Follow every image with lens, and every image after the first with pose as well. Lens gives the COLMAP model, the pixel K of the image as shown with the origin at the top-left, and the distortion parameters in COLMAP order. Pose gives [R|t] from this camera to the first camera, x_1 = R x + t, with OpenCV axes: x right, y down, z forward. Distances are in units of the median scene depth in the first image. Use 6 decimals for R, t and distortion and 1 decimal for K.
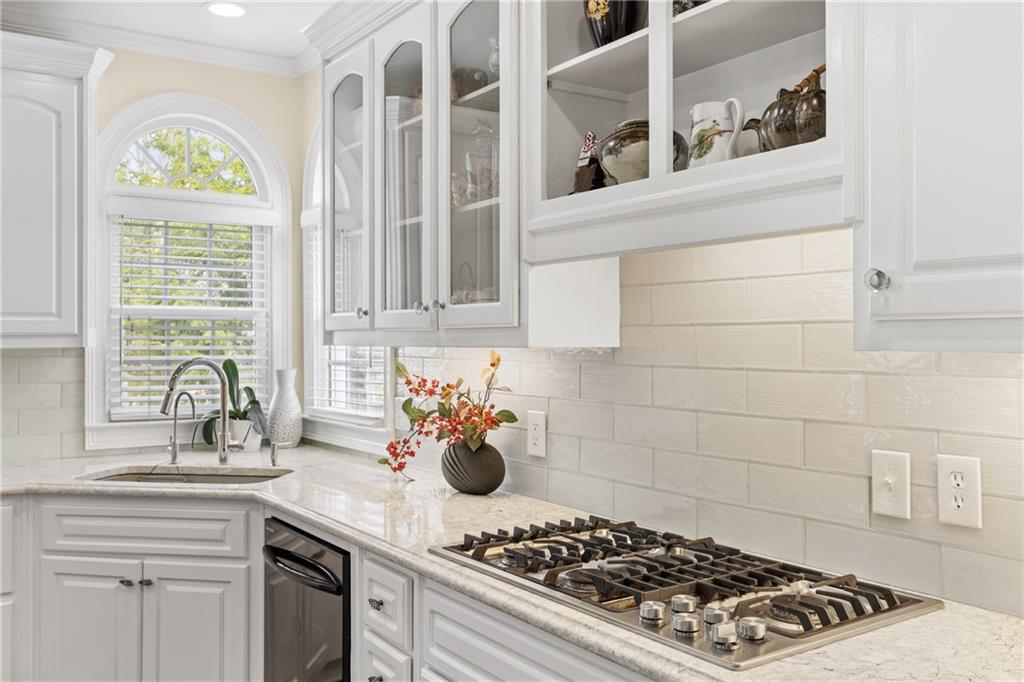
lens RADIAL K [[912.4, 0, 512.0], [0, 912.4, 341.0], [0, 0, 1]] dist [0.003400, 0.002811]
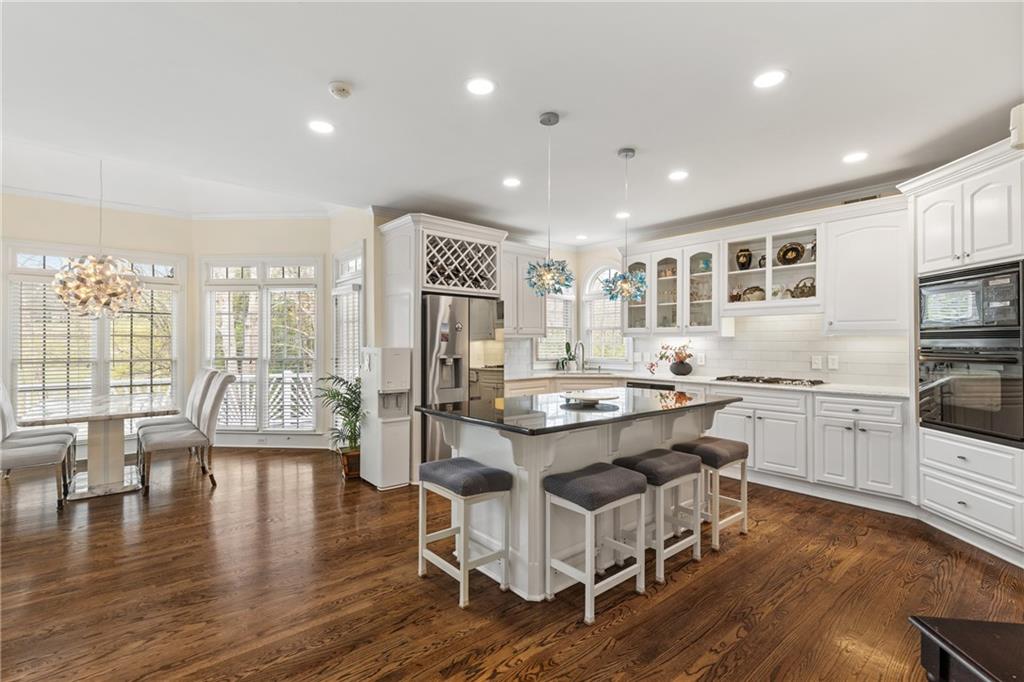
lens RADIAL K [[470.6, 0, 509.0], [0, 470.6, 341.1], [0, 0, 1]] dist [0.003257, -0.000502]
pose [[0.993045, 0.005044, 0.117624, -1.030429], [-0.004816, 0.999986, -0.002226, 0.032799], [-0.117634, 0.001644, 0.993056, -0.905109]]
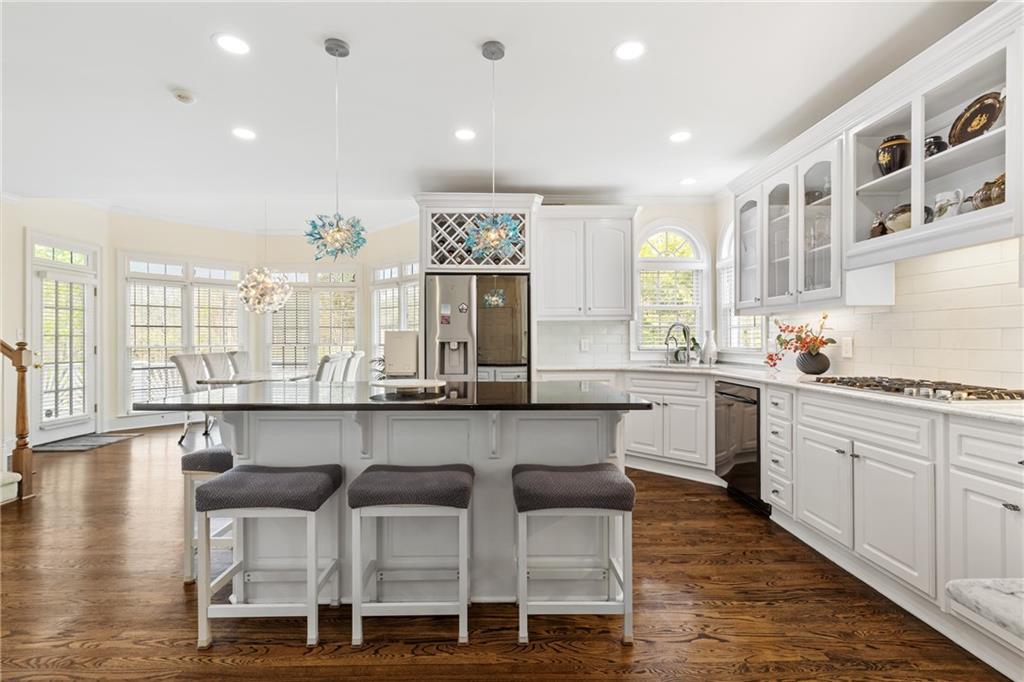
lens RADIAL K [[470.6, 0, 509.0], [0, 470.6, 341.1], [0, 0, 1]] dist [0.003257, -0.000502]
pose [[0.843764, 0.002603, -0.536708, -0.053967], [0.000048, 0.999988, 0.004925, 0.080111], [0.536714, -0.004182, 0.843754, -0.437796]]
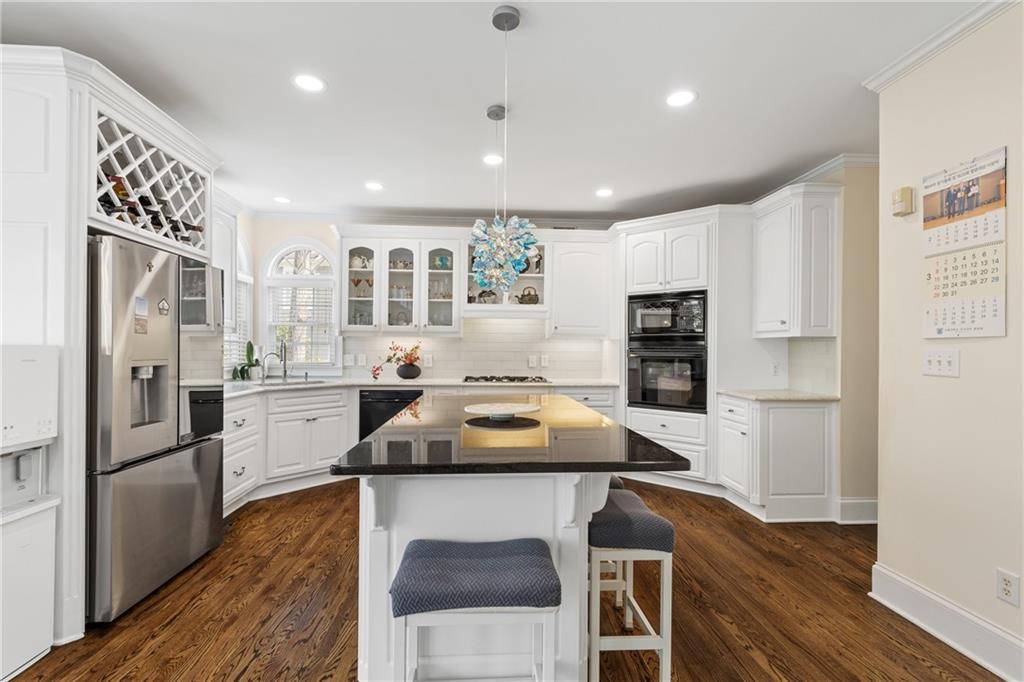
lens RADIAL K [[464.3, 0, 510.9], [0, 464.3, 345.4], [0, 0, 1]] dist [0.002168, -0.000285]
pose [[0.497876, 0.014587, 0.867125, -1.449155], [-0.009784, 0.999889, -0.011203, 0.056614], [-0.867193, -0.002906, 0.497964, -0.233022]]
